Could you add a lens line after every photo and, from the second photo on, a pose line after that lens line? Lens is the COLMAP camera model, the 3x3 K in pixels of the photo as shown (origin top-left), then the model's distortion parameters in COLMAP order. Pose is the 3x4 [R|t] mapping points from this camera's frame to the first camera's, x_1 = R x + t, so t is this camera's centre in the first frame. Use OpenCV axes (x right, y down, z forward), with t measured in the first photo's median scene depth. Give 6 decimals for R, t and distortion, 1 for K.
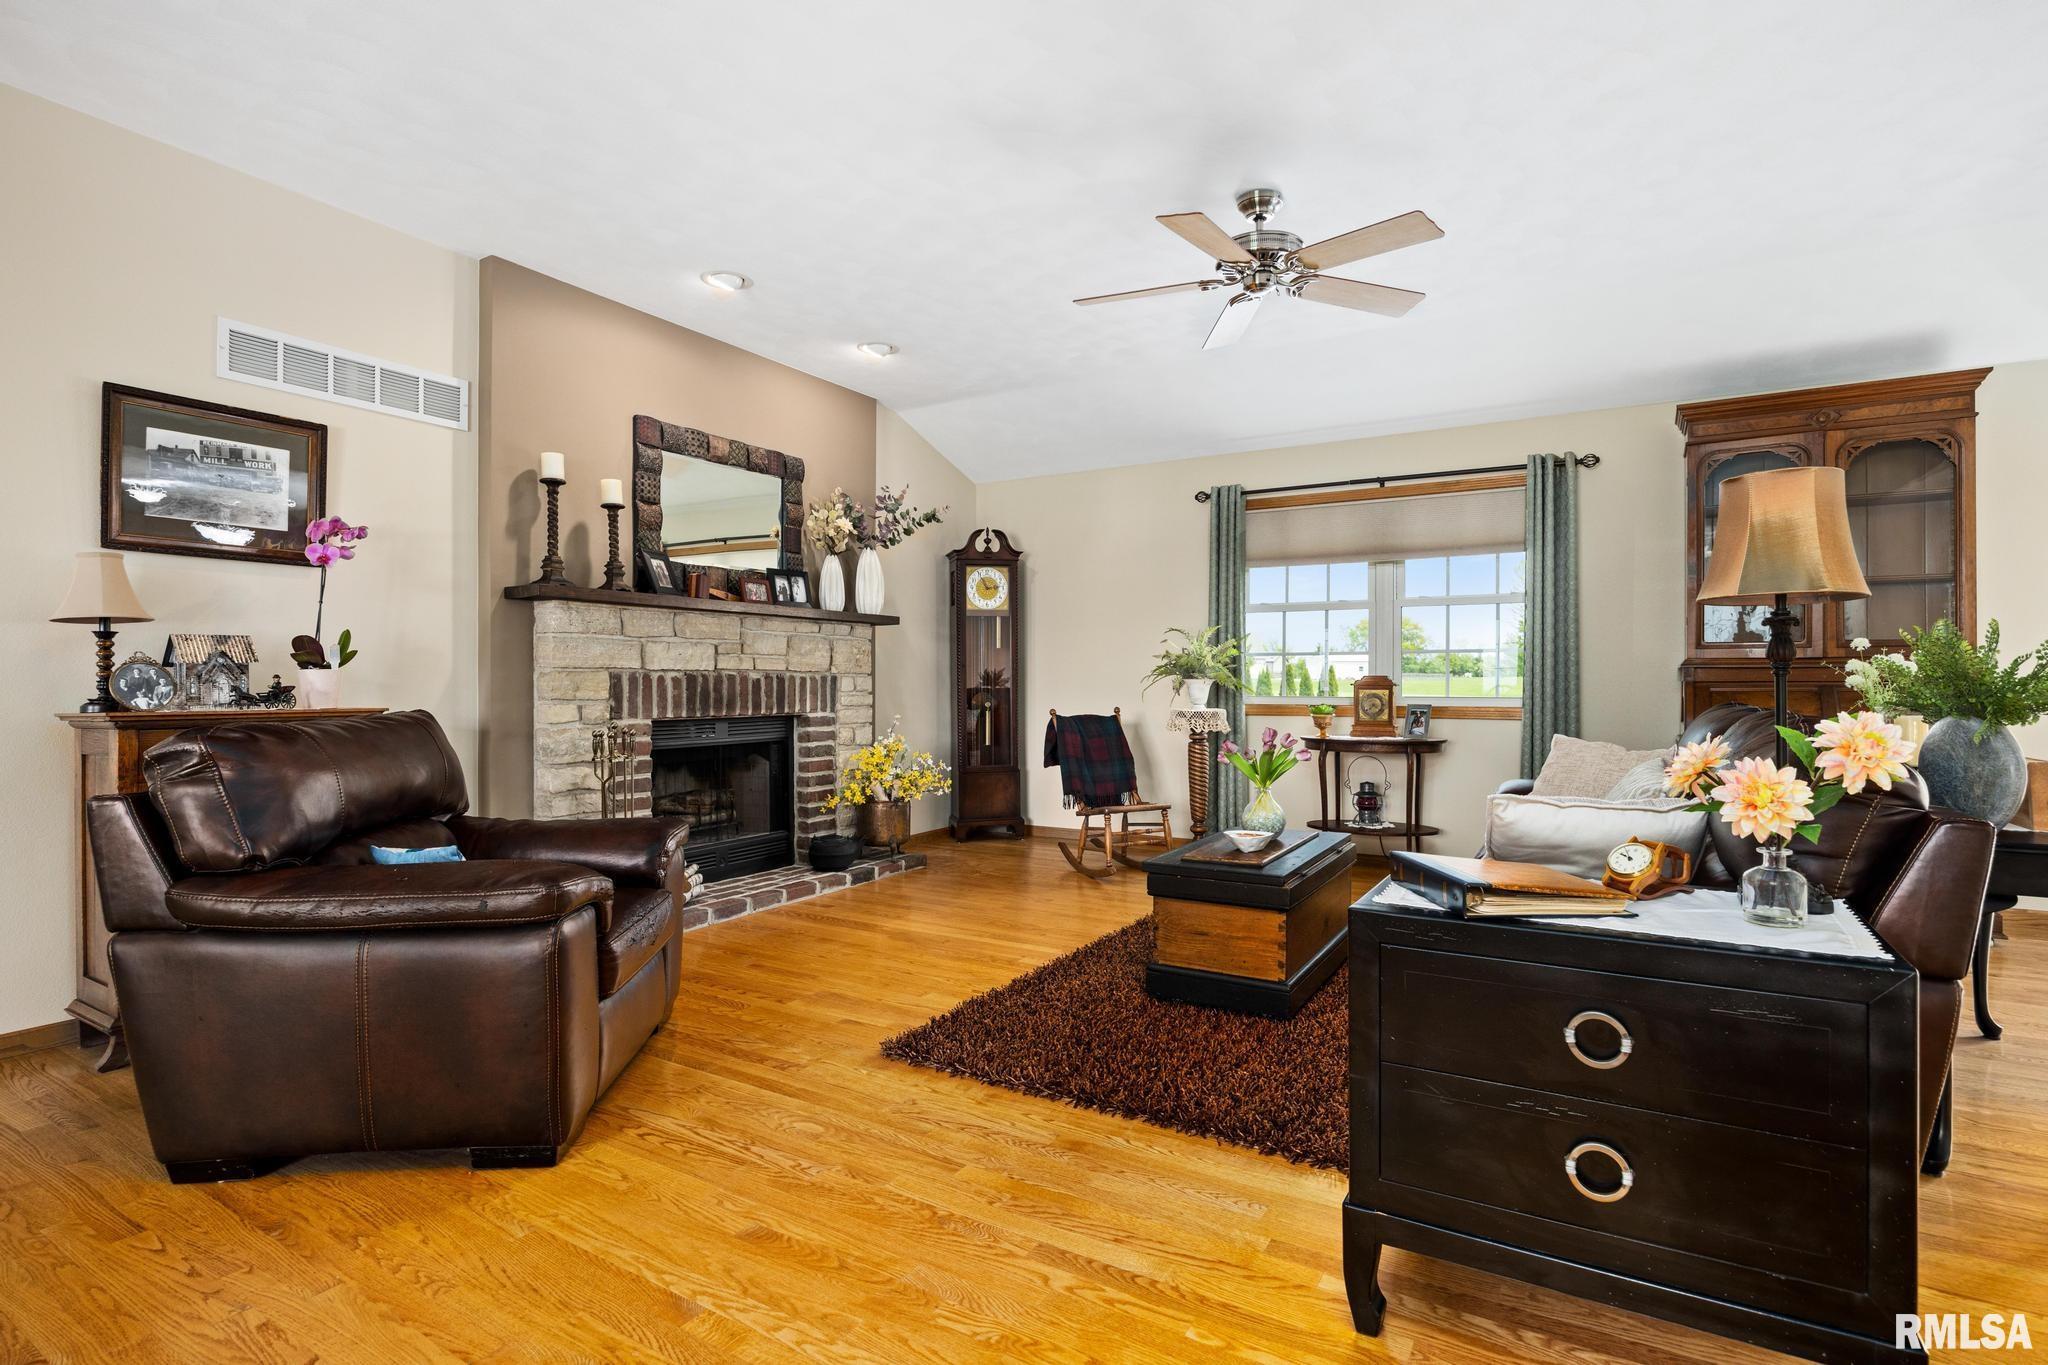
lens RADIAL K [[963.2, 0, 1034.8], [0, 963.2, 688.0], [0, 0, 1]] dist [-0.002750, 0.000288]
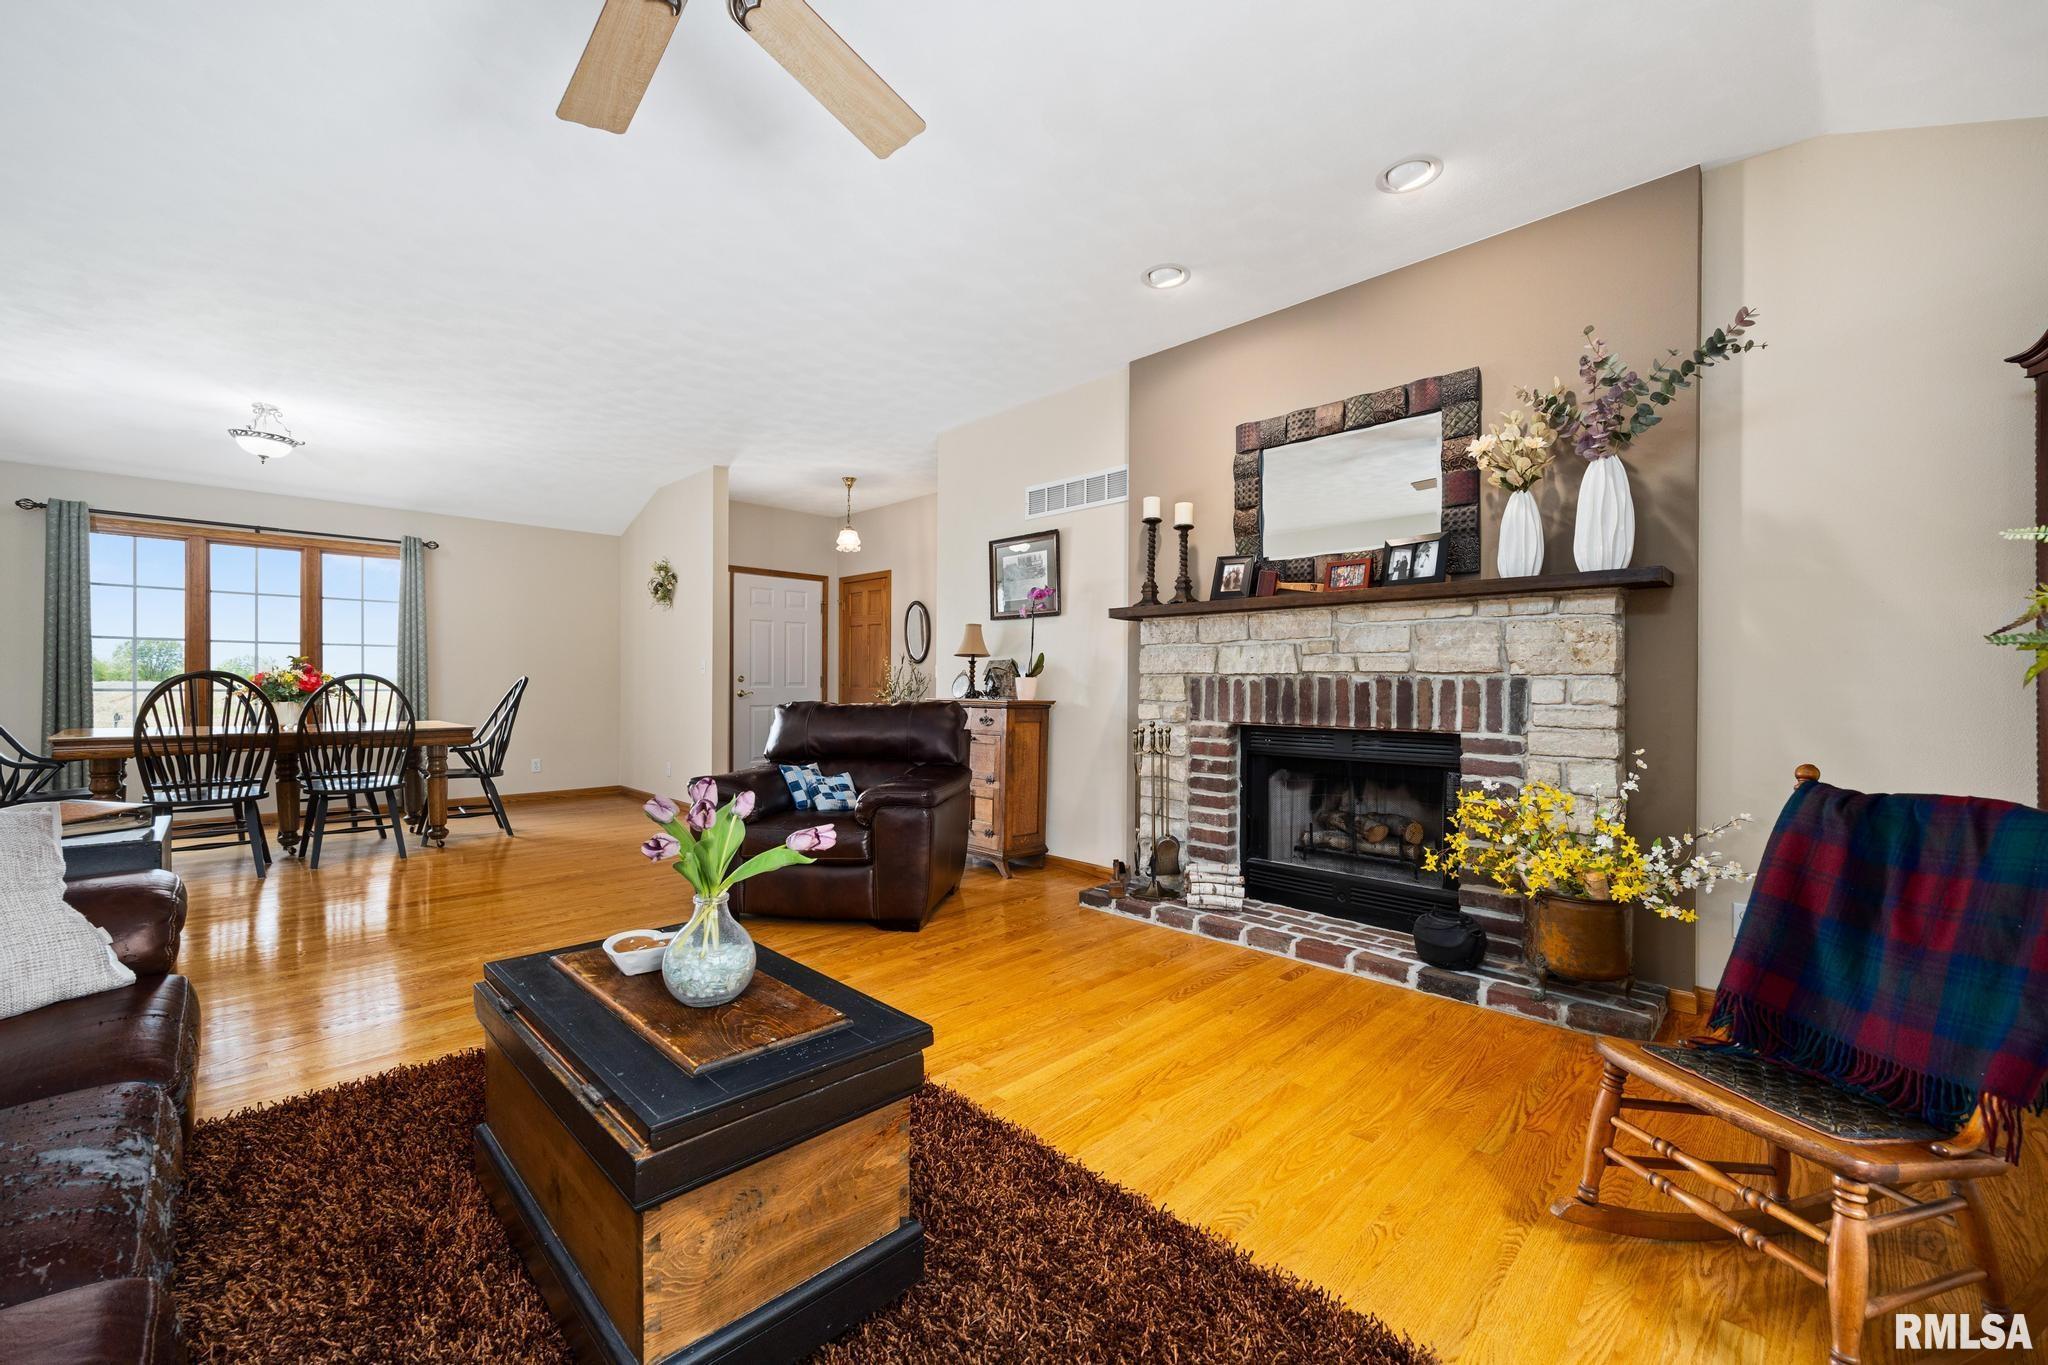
lens RADIAL K [[816.3, 0, 1019.8], [0, 816.3, 675.5], [0, 0, 1]] dist [-0.001036, -0.000110]
pose [[-0.235078, -0.005821, -0.971959, 0.473031], [-0.007190, 0.999965, -0.004249, -0.011579], [0.971950, 0.005989, -0.235112, 0.941930]]
